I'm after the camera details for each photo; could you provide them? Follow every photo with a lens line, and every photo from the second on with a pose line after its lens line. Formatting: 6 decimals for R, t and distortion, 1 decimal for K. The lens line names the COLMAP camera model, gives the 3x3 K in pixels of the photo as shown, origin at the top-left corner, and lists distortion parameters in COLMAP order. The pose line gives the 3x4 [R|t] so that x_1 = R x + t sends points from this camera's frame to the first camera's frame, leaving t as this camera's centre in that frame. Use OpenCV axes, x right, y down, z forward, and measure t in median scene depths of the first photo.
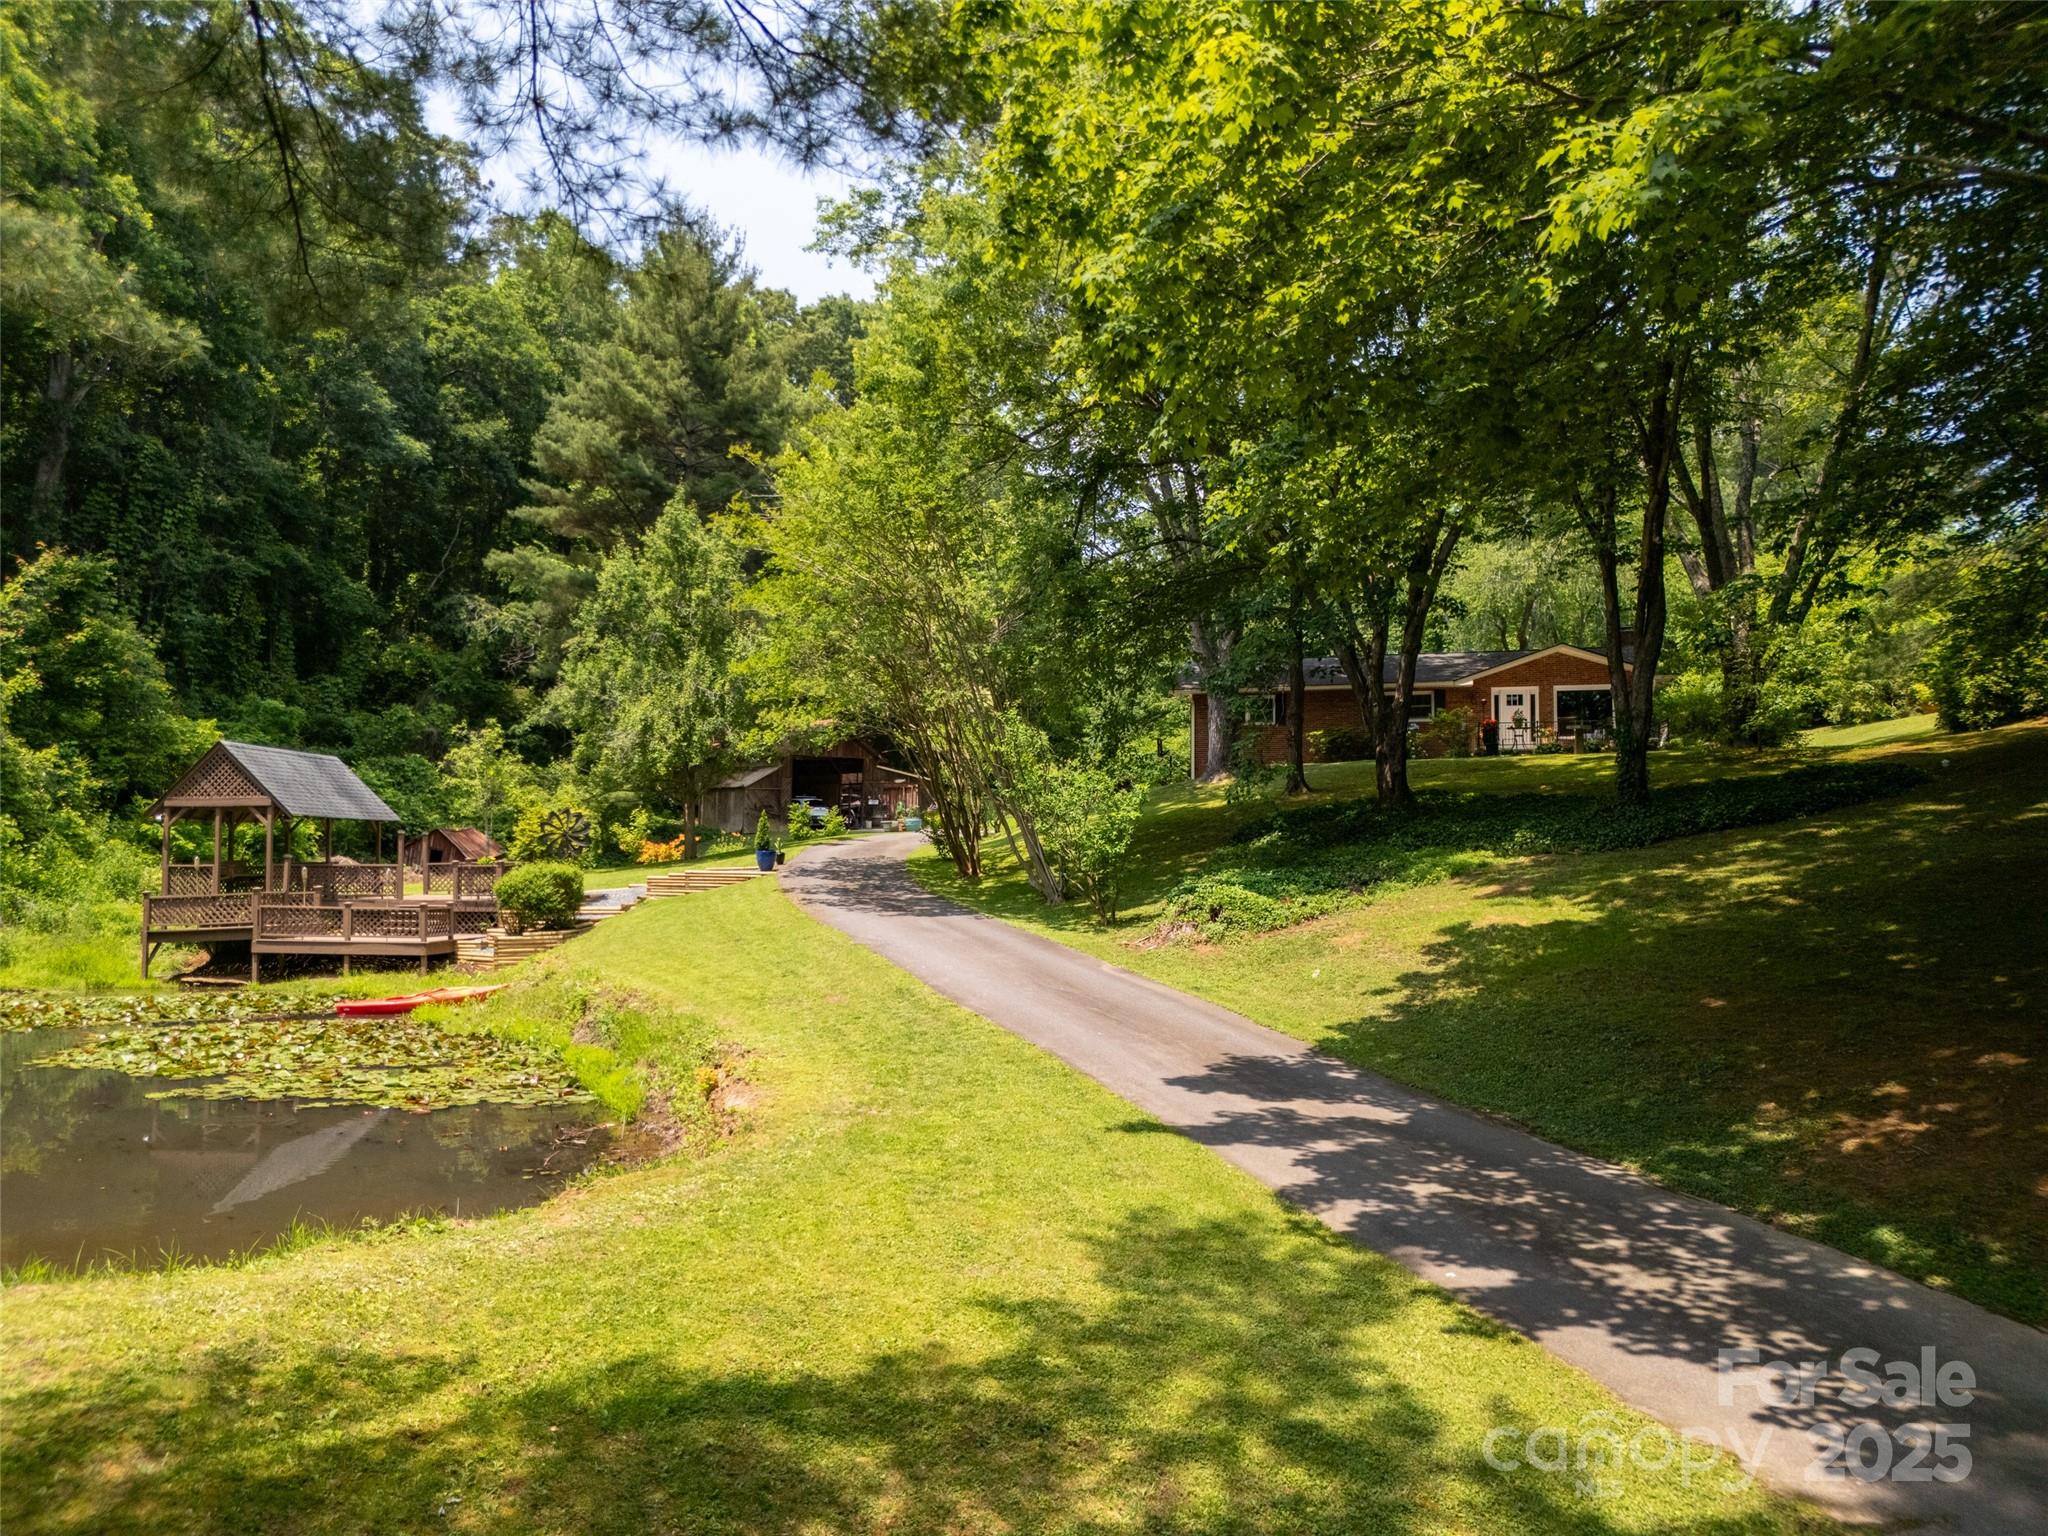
lens RADIAL K [[1457.6, 0, 1024.0], [0, 1457.6, 768.0], [0, 0, 1]] dist [0.049155, -0.053026]
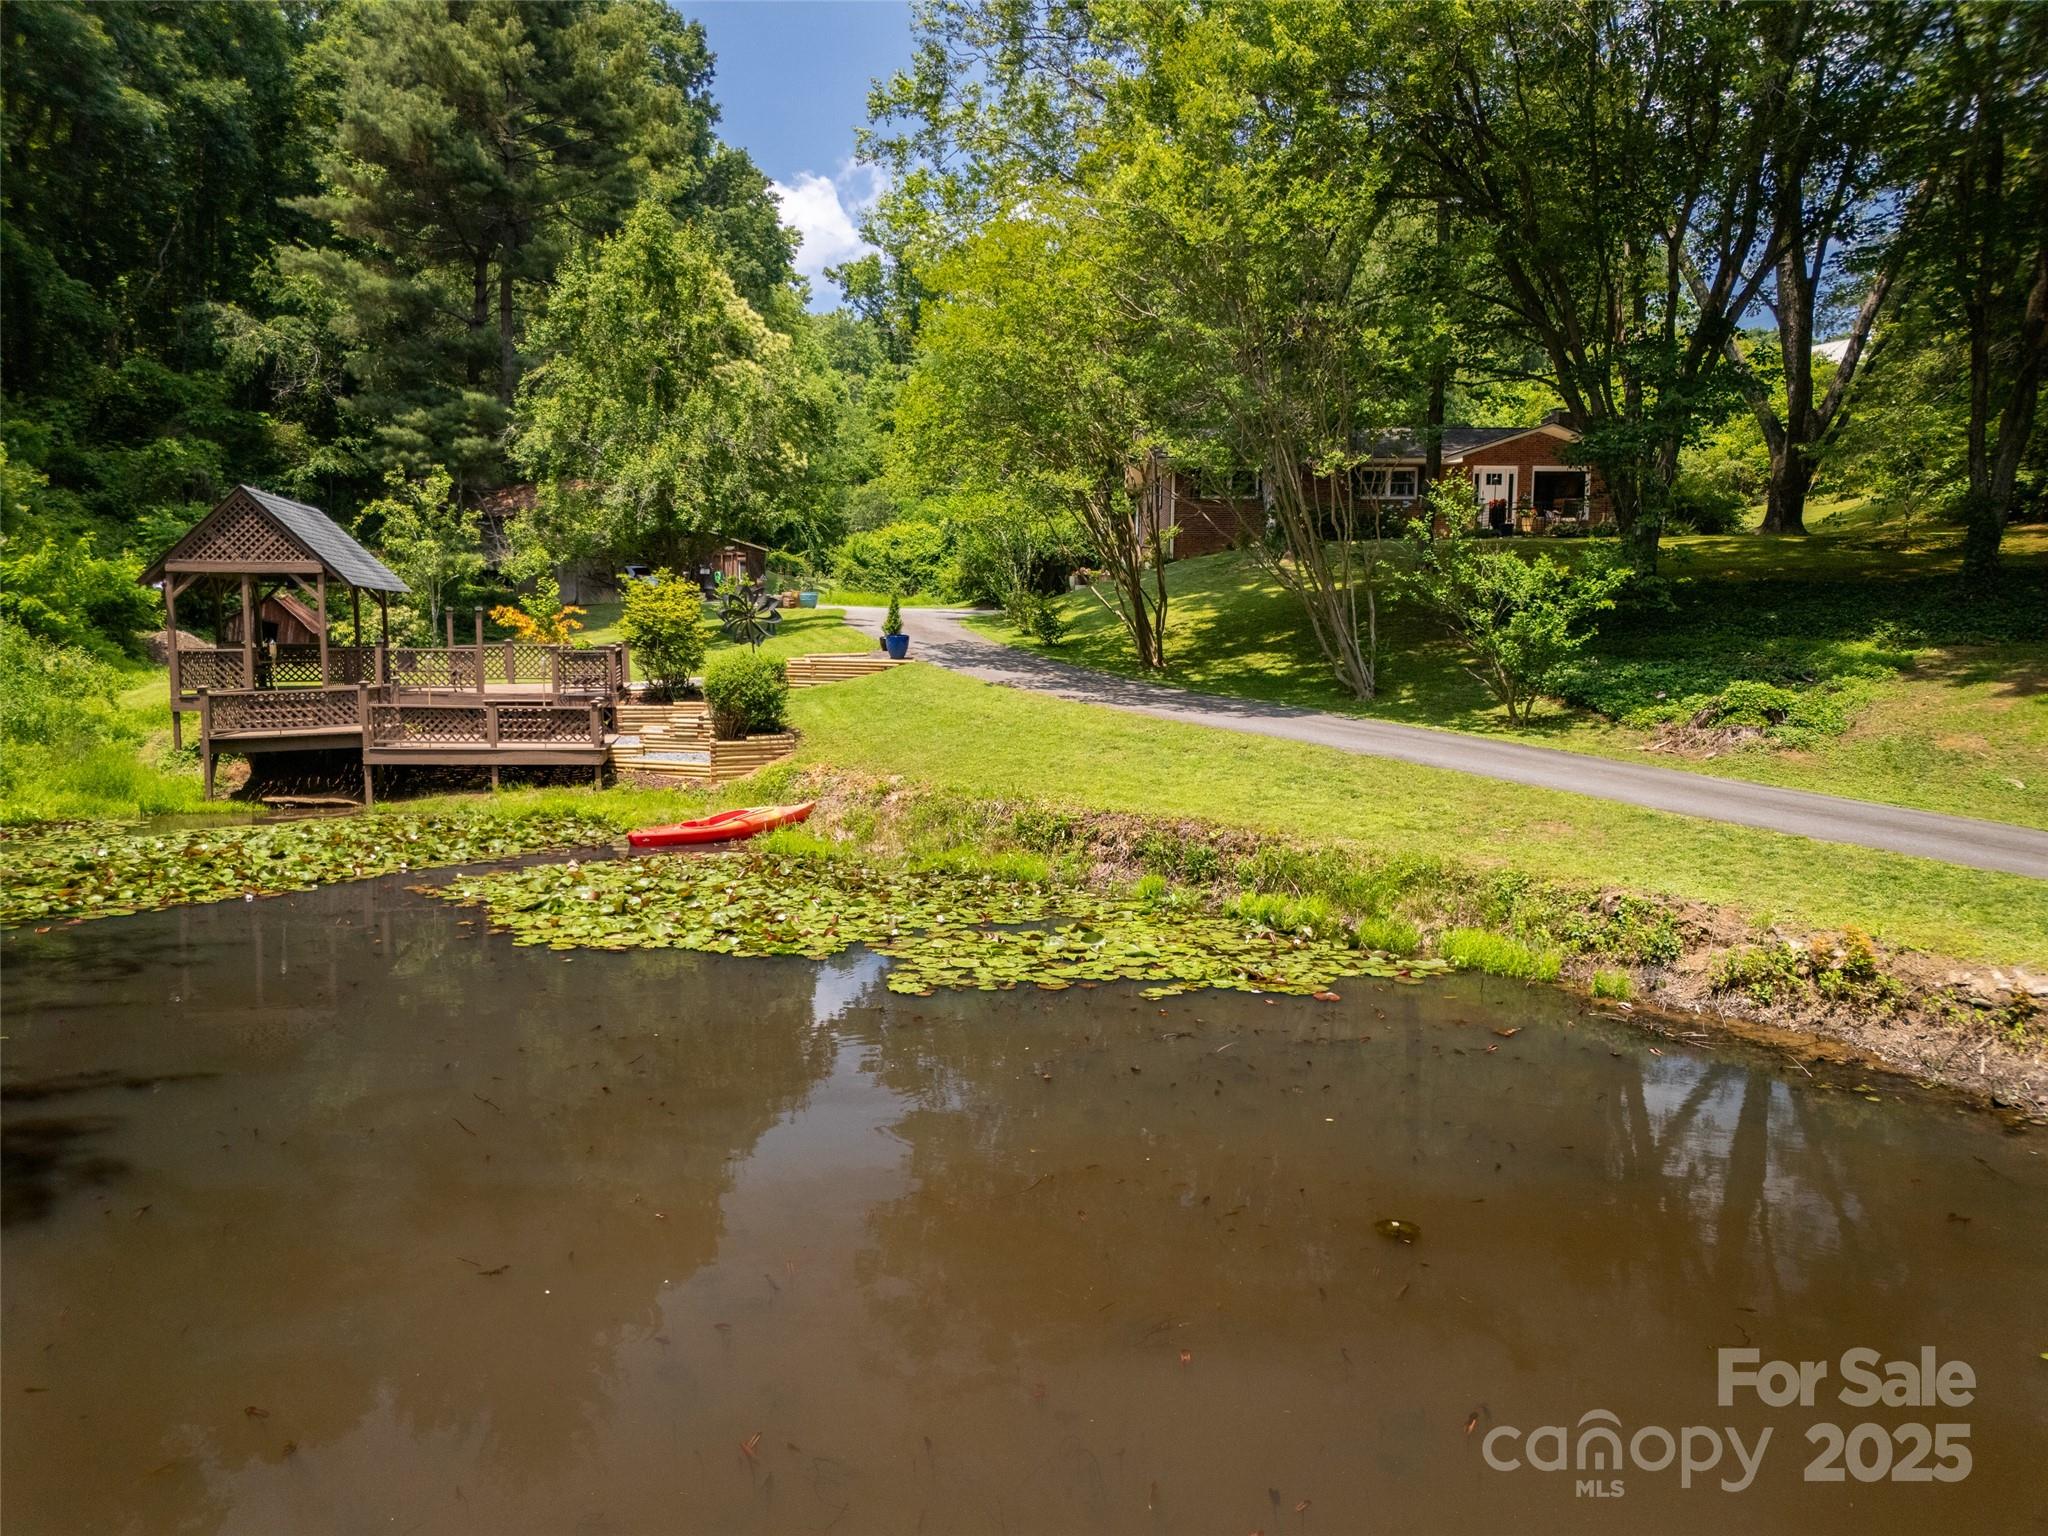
lens RADIAL K [[1457.6, 0, 1024.0], [0, 1457.6, 768.0], [0, 0, 1]] dist [0.049155, -0.053026]
pose [[0.965919, -0.020171, 0.258056, -0.271555], [-0.020790, 0.987692, 0.155024, -0.000383], [-0.258007, -0.155106, 0.953611, 0.117622]]
